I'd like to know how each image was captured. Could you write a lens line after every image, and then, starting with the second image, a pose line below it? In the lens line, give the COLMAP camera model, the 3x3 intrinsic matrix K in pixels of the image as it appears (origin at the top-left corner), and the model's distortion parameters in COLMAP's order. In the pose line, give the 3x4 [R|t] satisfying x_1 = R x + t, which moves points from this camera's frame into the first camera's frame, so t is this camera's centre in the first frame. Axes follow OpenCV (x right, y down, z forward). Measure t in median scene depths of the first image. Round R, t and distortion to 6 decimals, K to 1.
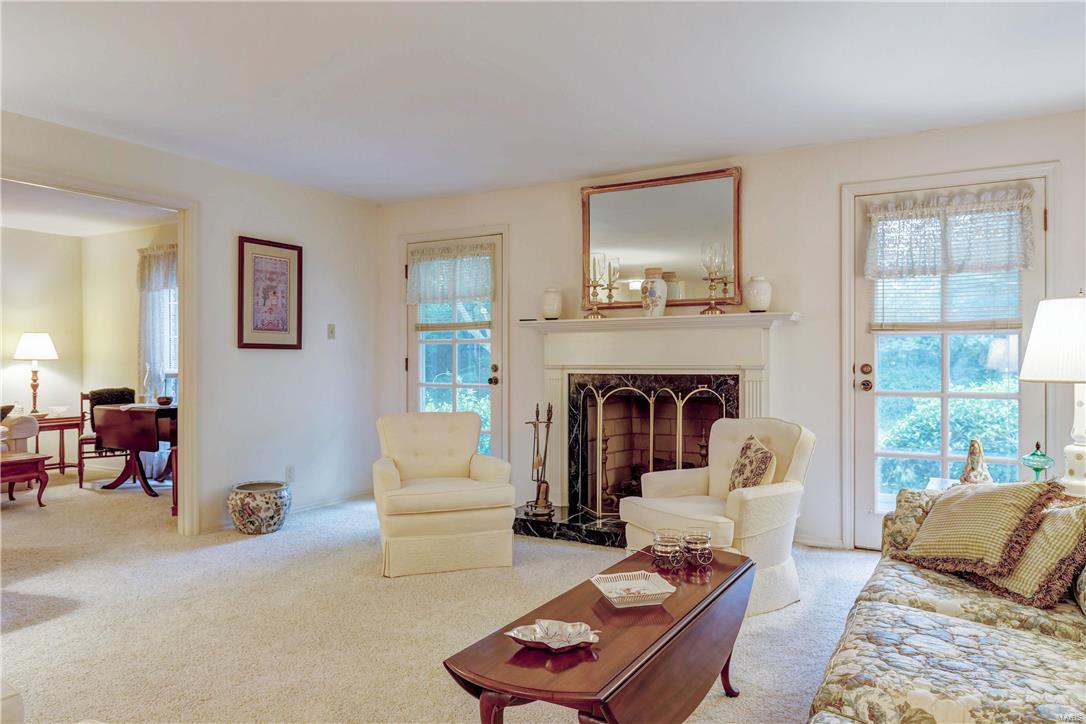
lens RADIAL K [[748.1, 0, 544.1], [0, 748.1, 357.0], [0, 0, 1]] dist [-0.001877, 0.004600]
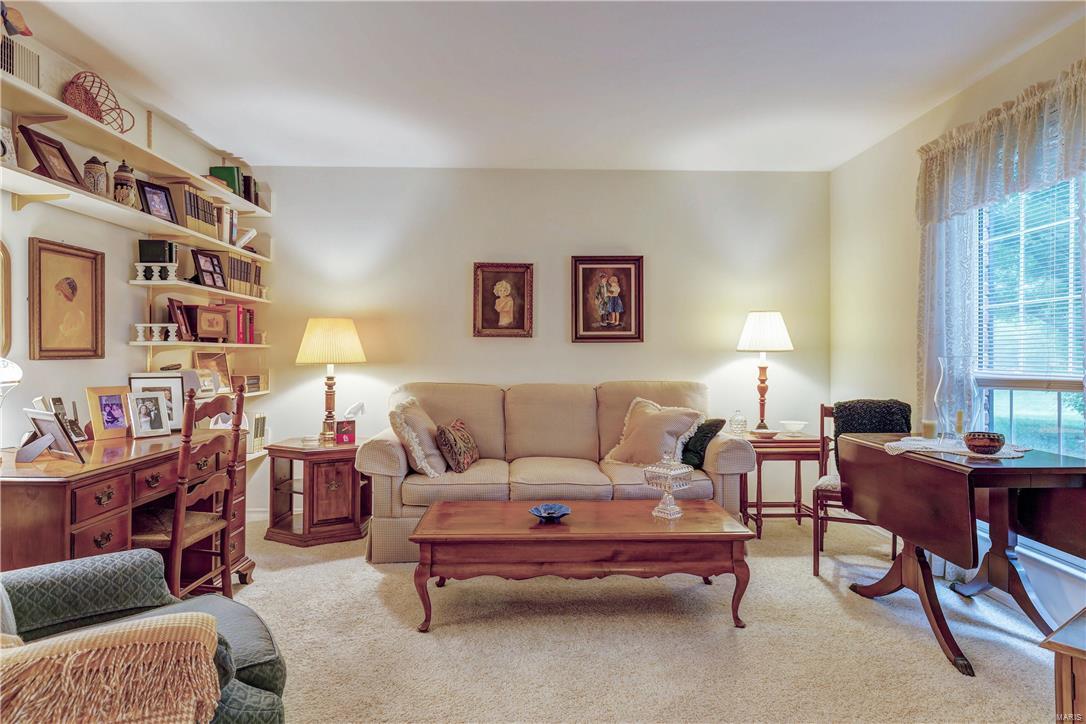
lens RADIAL K [[626.7, 0, 558.4], [0, 626.7, 351.2], [0, 0, 1]] dist [0.003886, 0.001407]
pose [[0.545714, 0.002613, -0.837967, -0.306018], [-0.006718, 0.999977, -0.001256, 0.006213], [0.837944, 0.006315, 0.545719, 0.537174]]
